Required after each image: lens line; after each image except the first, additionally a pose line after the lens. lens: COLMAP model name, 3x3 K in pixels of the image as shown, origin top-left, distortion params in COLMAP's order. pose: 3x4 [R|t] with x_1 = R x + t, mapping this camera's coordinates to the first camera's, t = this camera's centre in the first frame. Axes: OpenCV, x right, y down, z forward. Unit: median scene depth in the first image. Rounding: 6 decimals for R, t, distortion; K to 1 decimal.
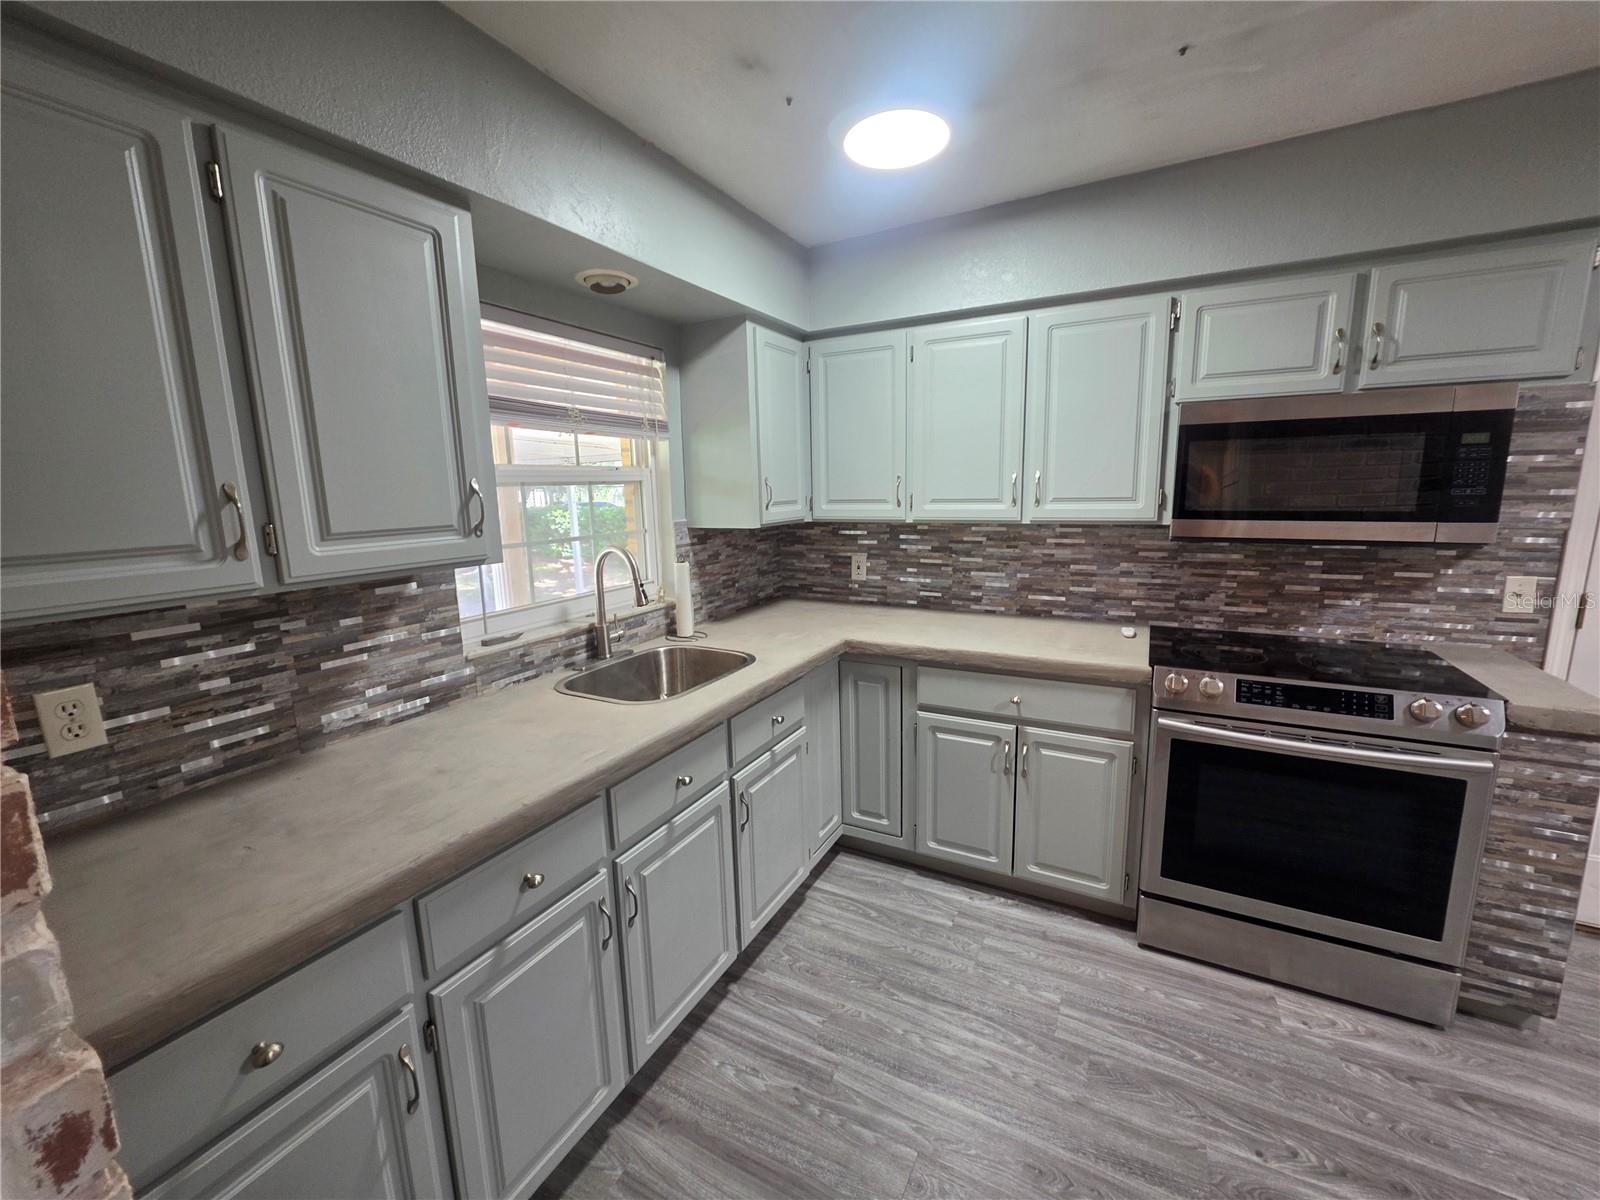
lens RADIAL K [[641.2, 0, 800.2], [0, 641.2, 596.1], [0, 0, 1]] dist [-0.003667, 0.000231]
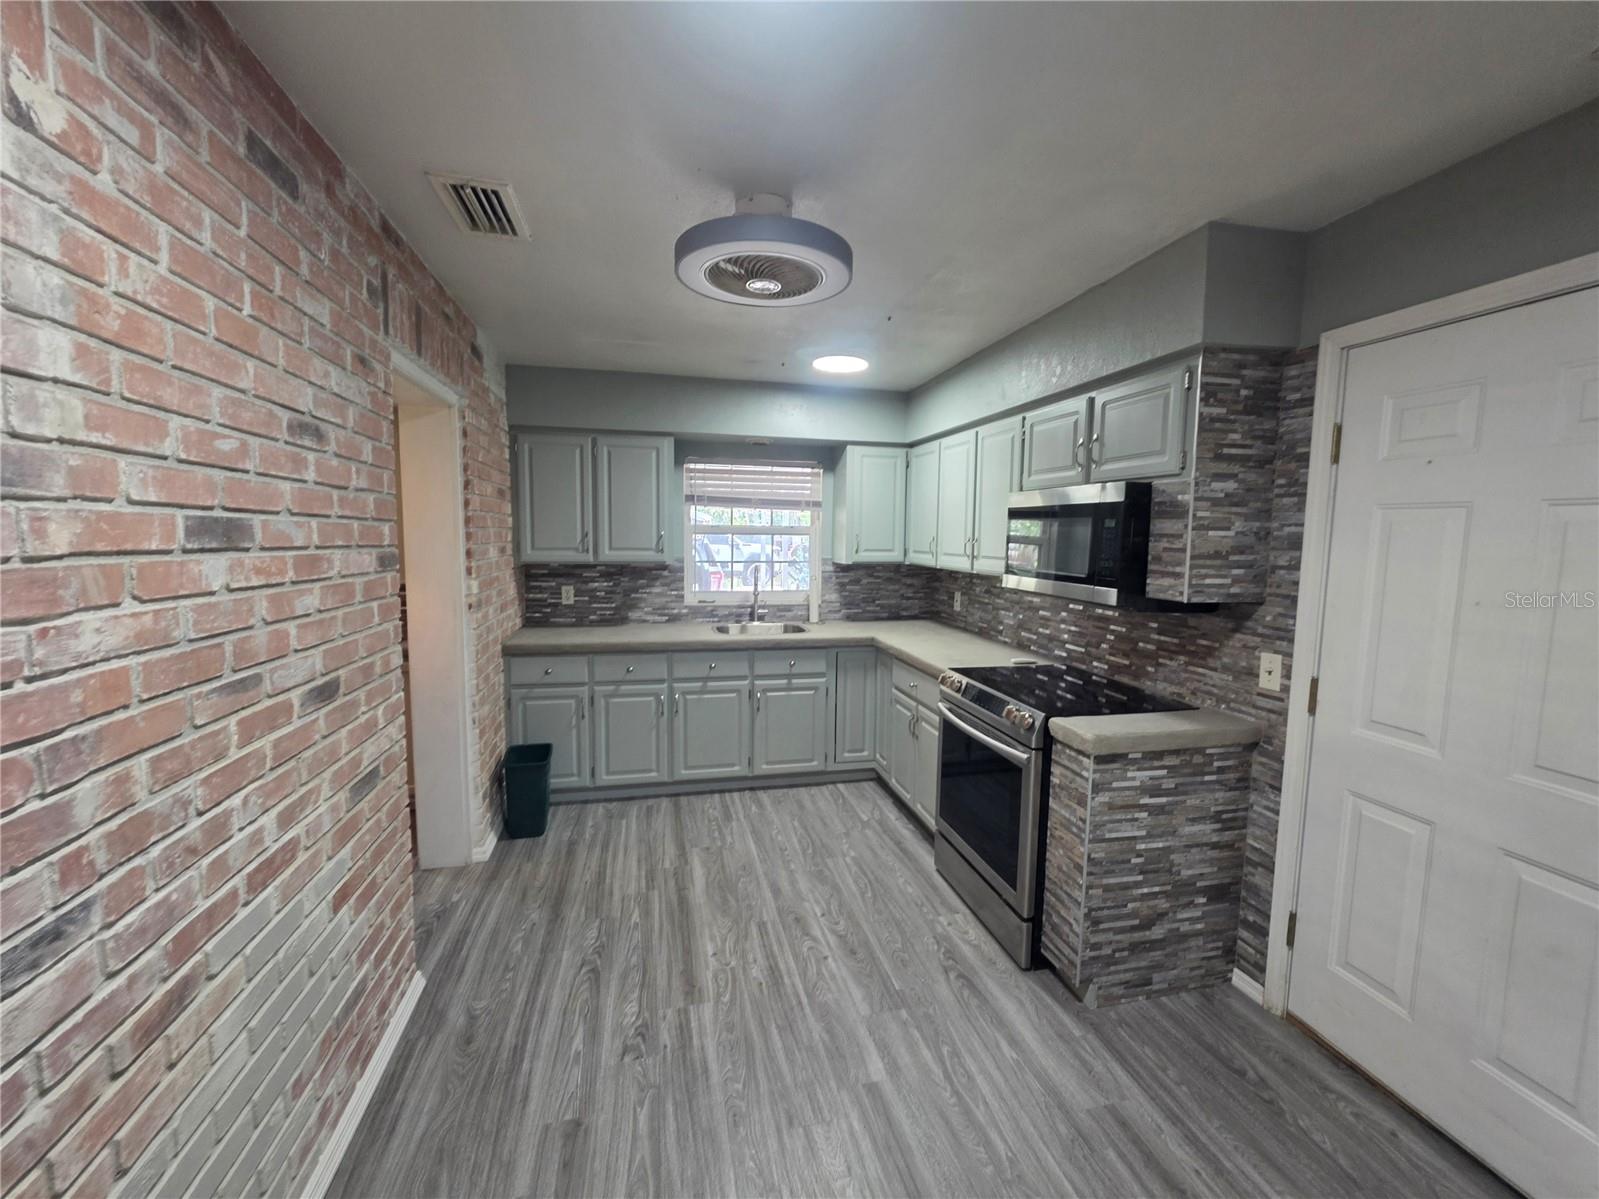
lens RADIAL K [[640.8, 0, 790.8], [0, 640.8, 596.6], [0, 0, 1]] dist [-0.003667, 0.000231]
pose [[0.655023, 0.106373, -0.748084, 1.334187], [-0.158135, 0.987416, 0.001941, -0.001407], [0.738876, 0.117027, 0.663601, -0.258811]]
